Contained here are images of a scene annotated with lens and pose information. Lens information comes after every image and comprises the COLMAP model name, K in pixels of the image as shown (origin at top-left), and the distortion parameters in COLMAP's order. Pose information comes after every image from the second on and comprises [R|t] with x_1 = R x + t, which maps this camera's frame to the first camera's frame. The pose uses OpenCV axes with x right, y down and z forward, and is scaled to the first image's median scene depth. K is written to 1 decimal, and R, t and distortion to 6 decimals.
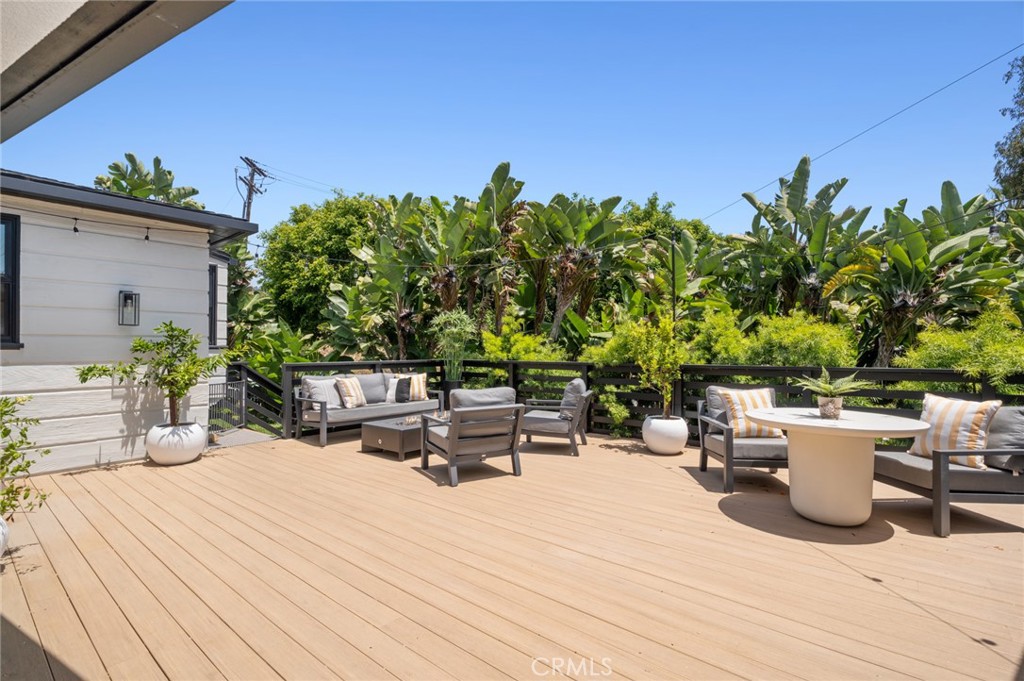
lens RADIAL K [[474.7, 0, 509.0], [0, 474.7, 346.4], [0, 0, 1]] dist [0.000789, -0.000167]
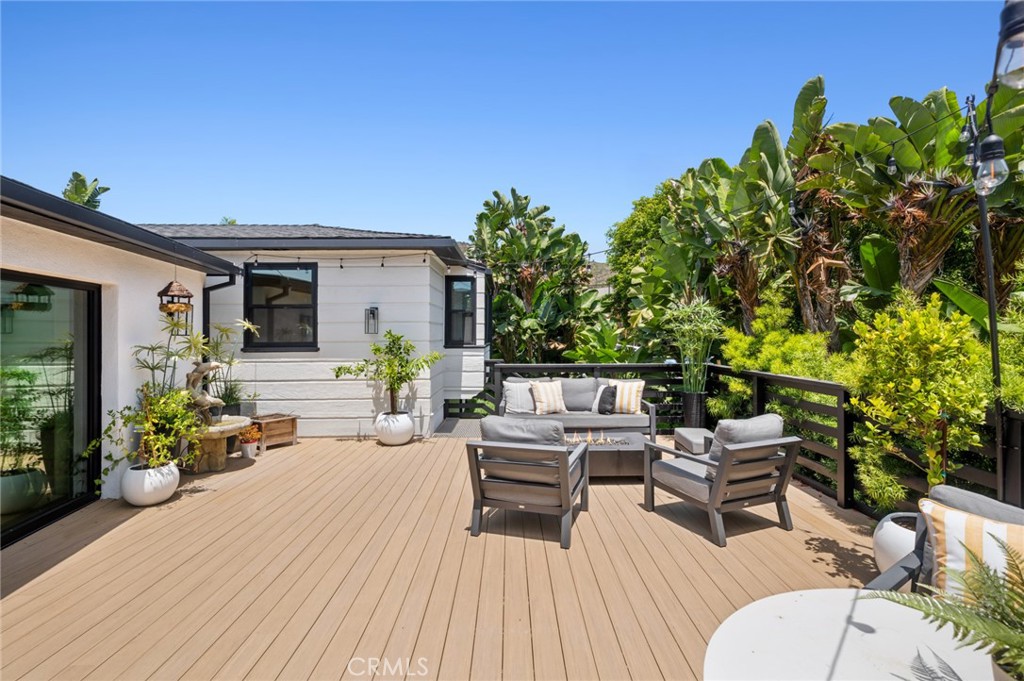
lens RADIAL K [[474.7, 0, 514.8], [0, 474.7, 335.0], [0, 0, 1]] dist [0.000789, -0.000167]
pose [[0.655330, -0.002193, -0.755339, 0.292490], [0.006408, 0.999976, 0.002657, -0.026734], [0.755315, -0.006582, 0.655328, 0.281498]]
